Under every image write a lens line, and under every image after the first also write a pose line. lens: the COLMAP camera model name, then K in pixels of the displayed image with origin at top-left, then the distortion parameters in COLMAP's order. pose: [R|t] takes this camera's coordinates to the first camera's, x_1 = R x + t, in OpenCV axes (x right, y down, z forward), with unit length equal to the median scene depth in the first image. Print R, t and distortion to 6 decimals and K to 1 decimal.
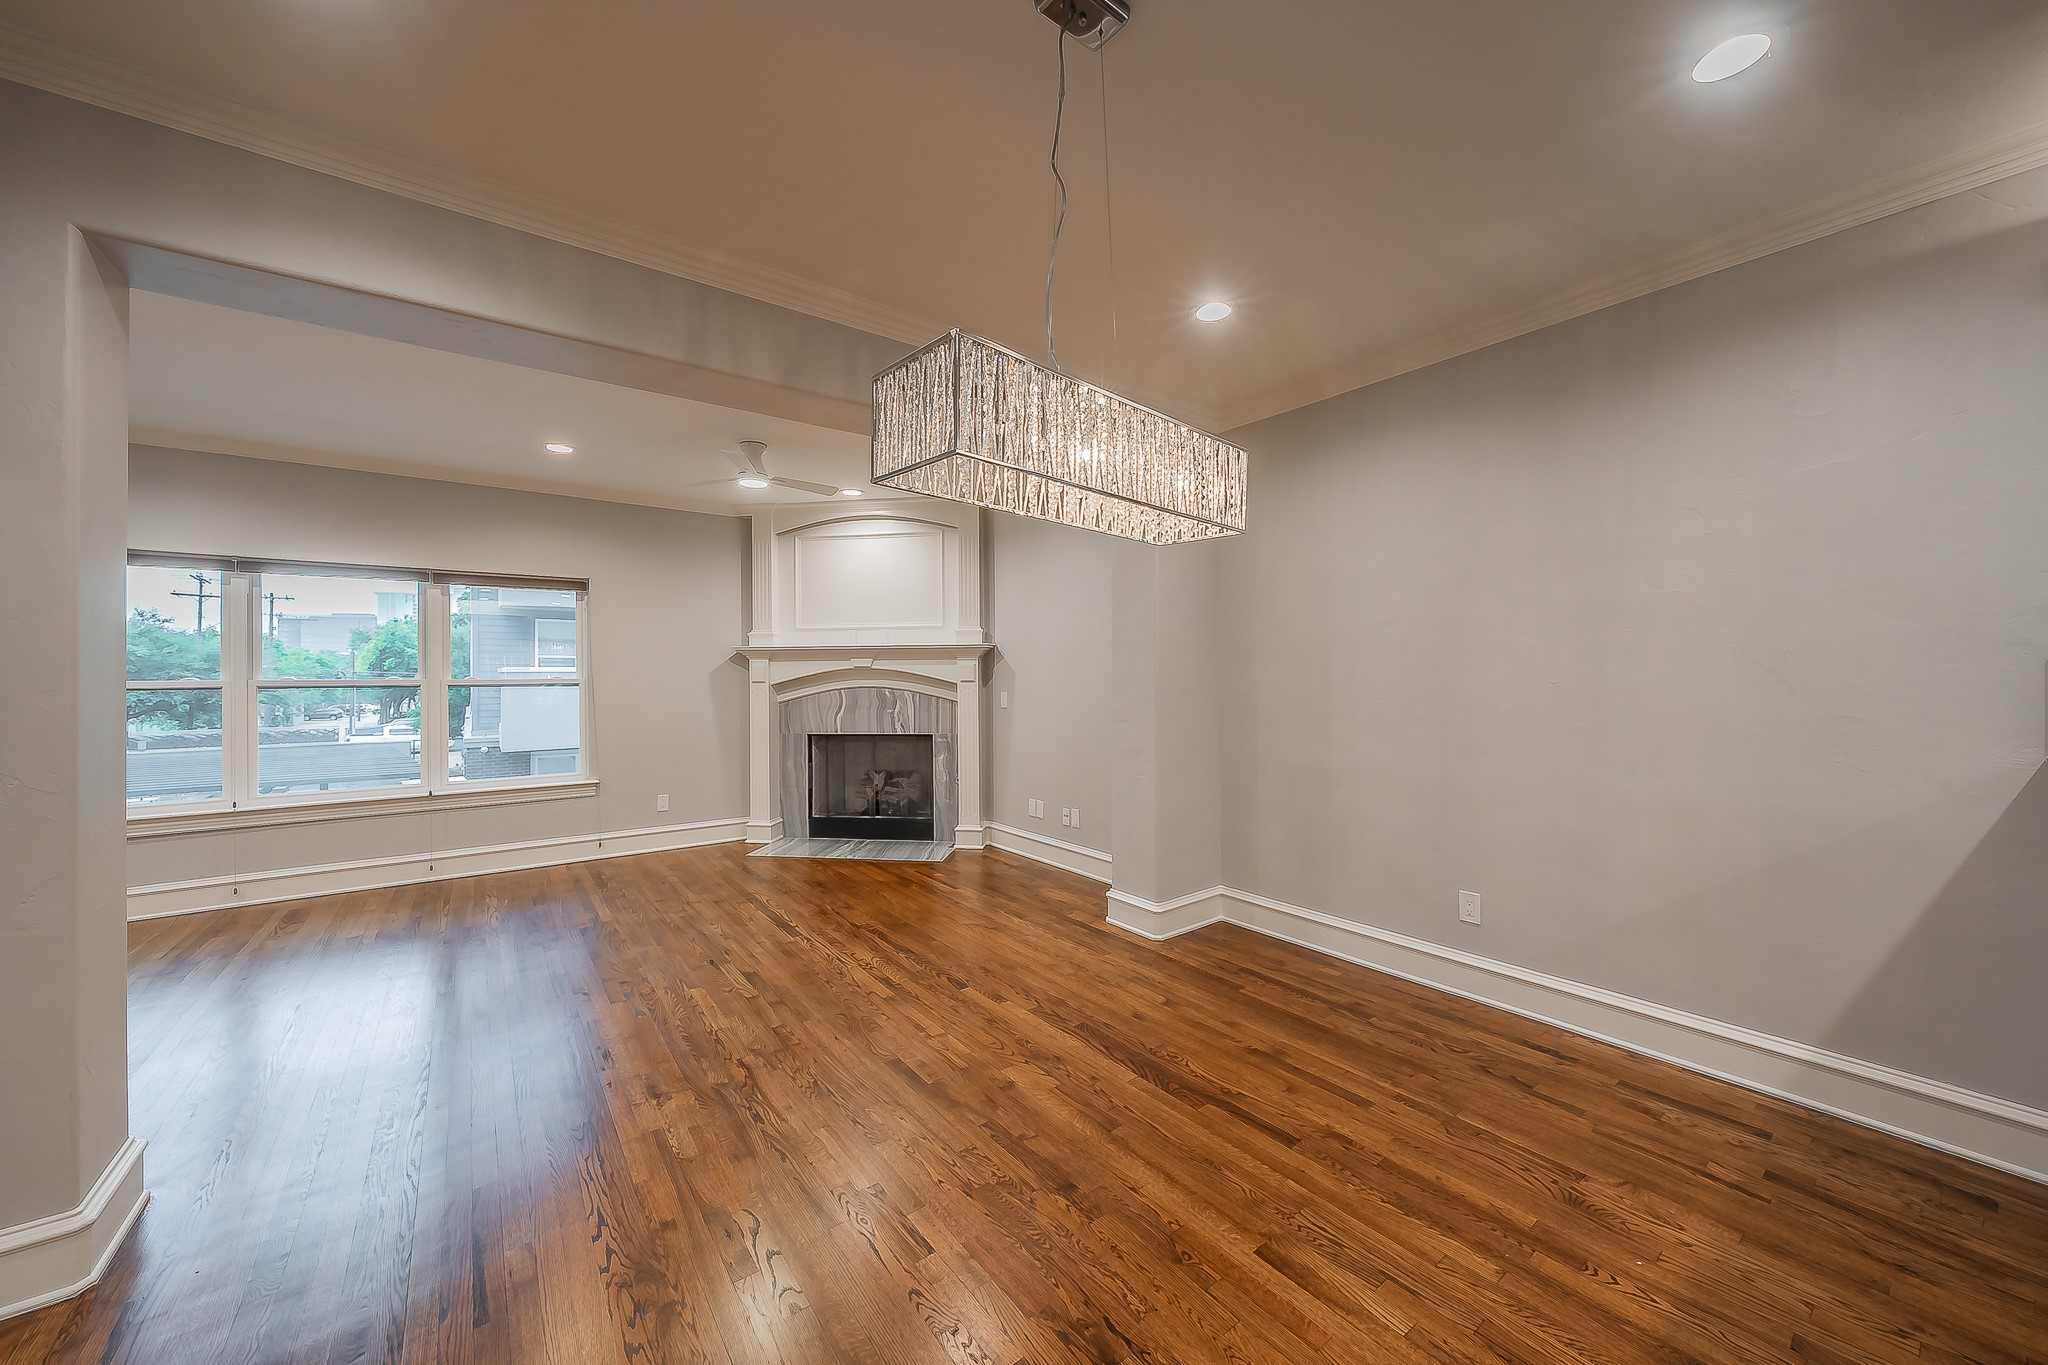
lens RADIAL K [[735.5, 0, 1022.0], [0, 735.5, 675.6], [0, 0, 1]] dist [0.000360, 0.000275]
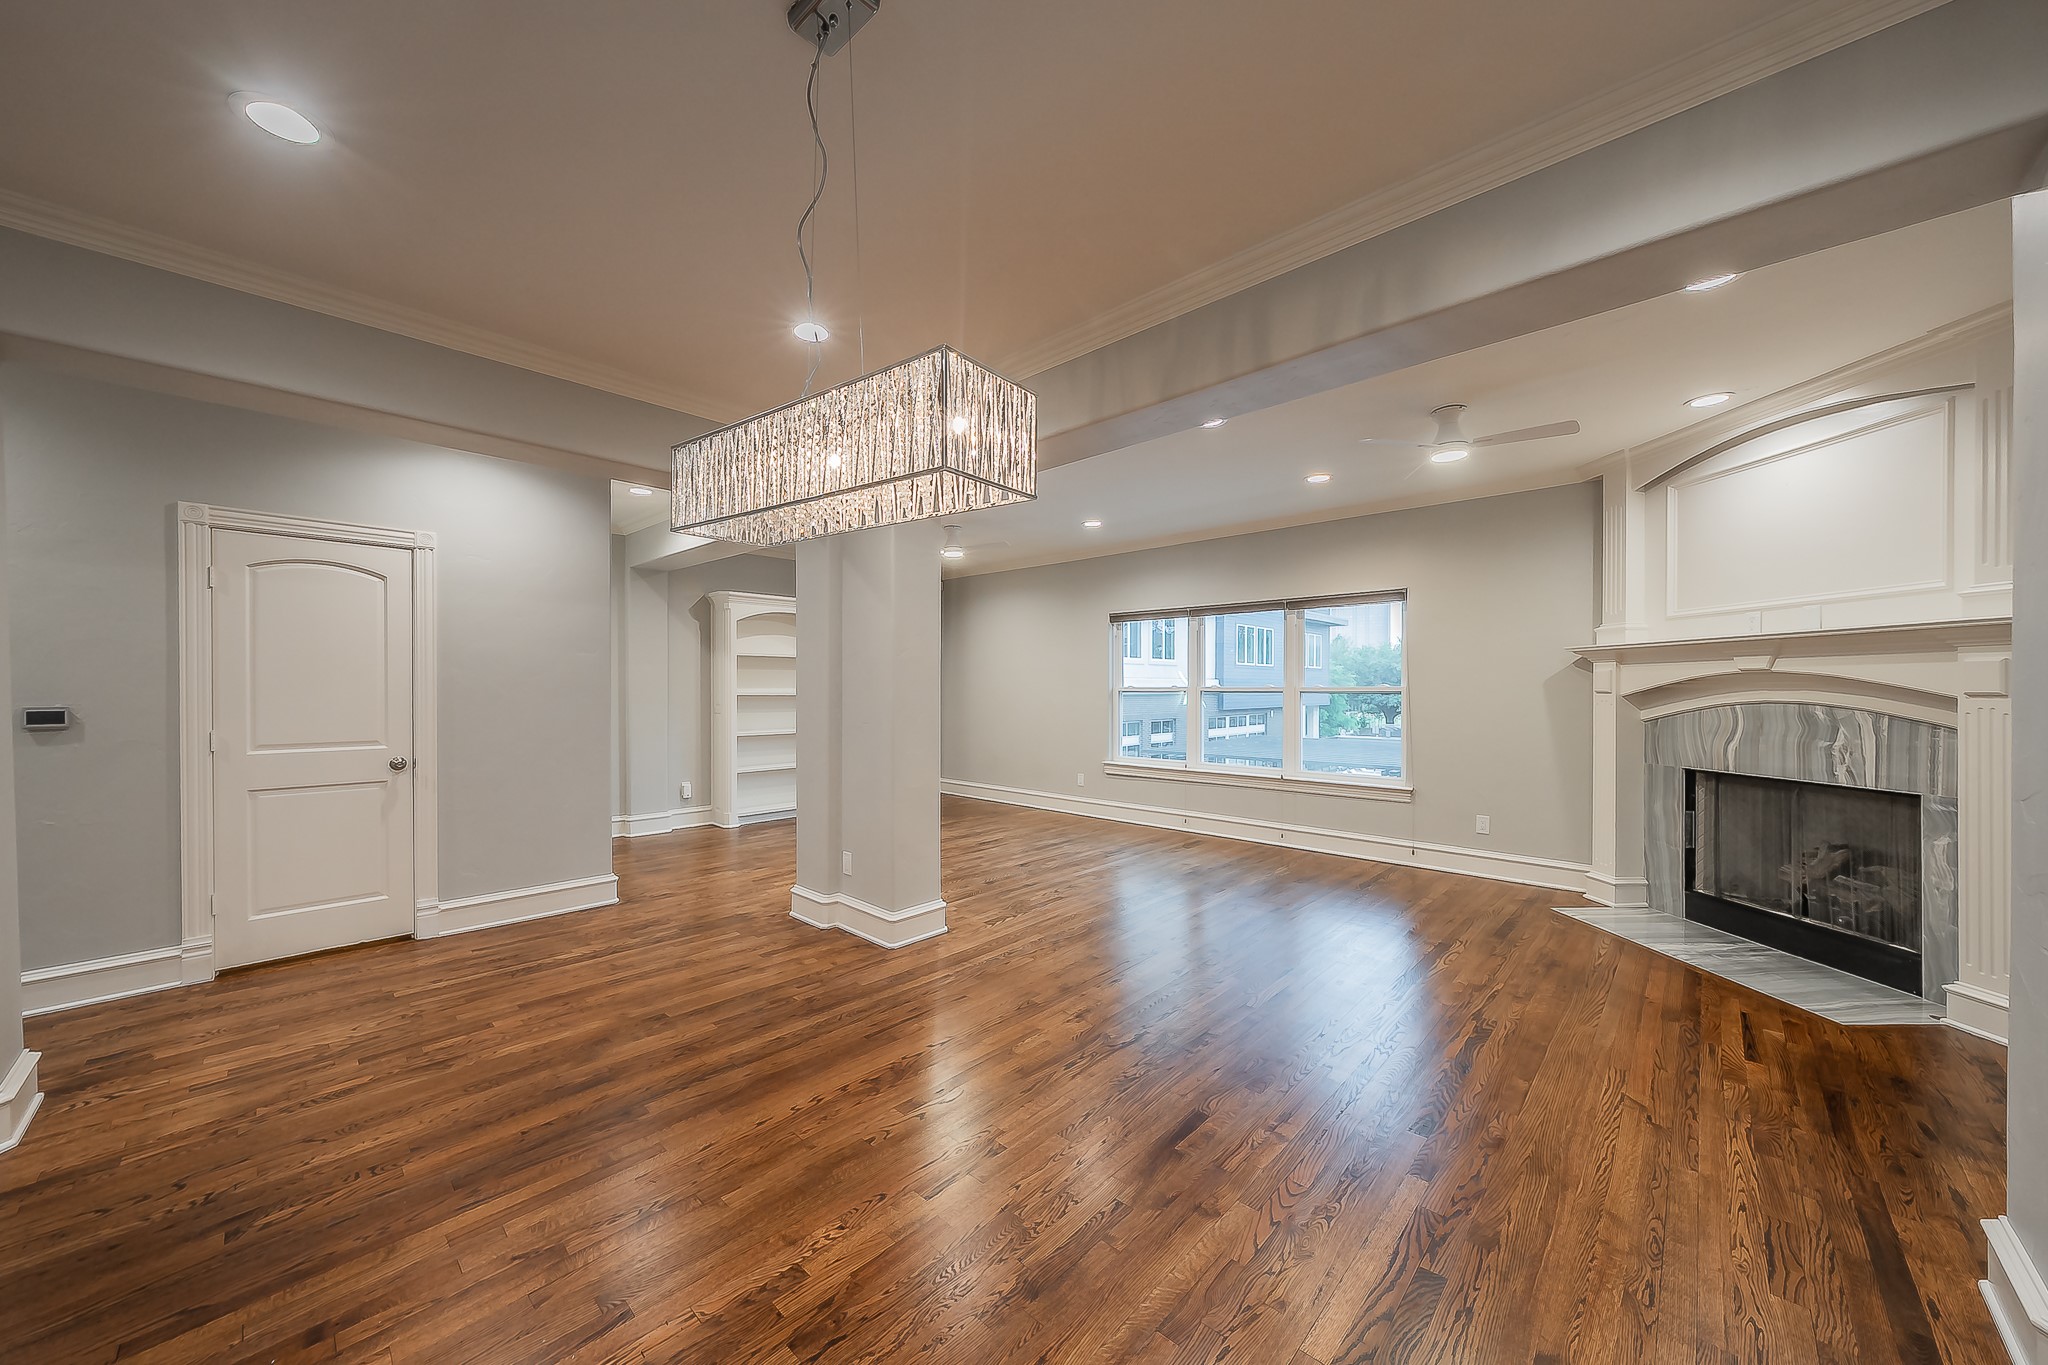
lens RADIAL K [[723.4, 0, 1017.5], [0, 723.4, 706.5], [0, 0, 1]] dist [0.000256, -0.000015]
pose [[0.166376, 0.030077, -0.985604, 0.353475], [0.002464, 0.999519, 0.030918, -0.001127], [0.986059, -0.007573, 0.166222, 0.349796]]
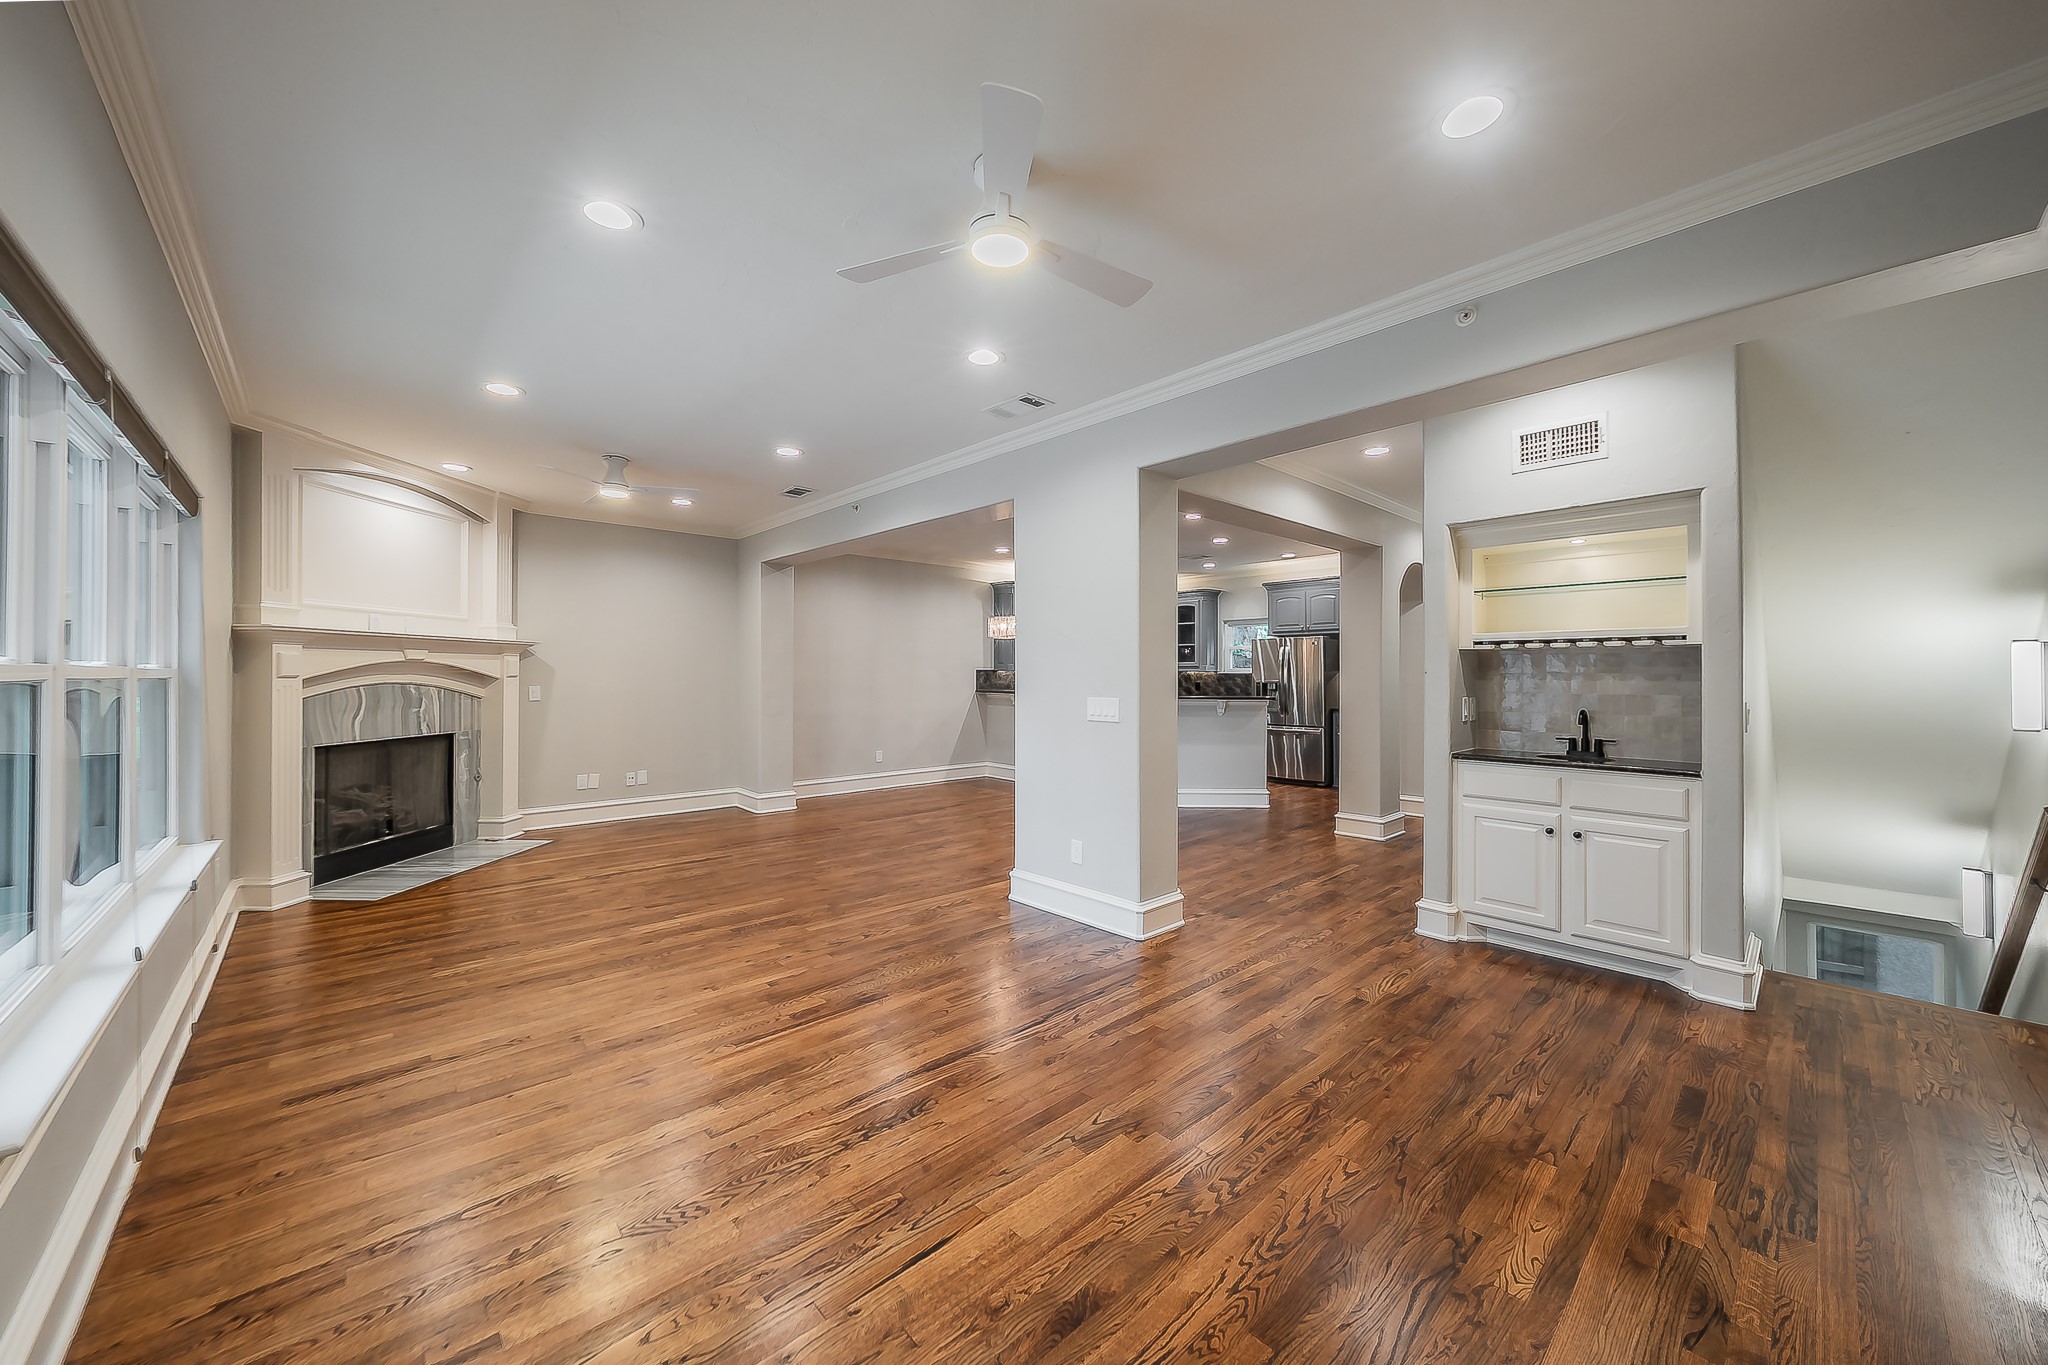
lens RADIAL K [[735.5, 0, 1022.0], [0, 735.5, 675.6], [0, 0, 1]] dist [0.000360, 0.000275]
pose [[-0.101120, 0.005757, 0.994858, -1.410986], [-0.001243, 0.999982, -0.005913, 0.015180], [-0.994873, -0.001835, -0.101111, 0.483789]]
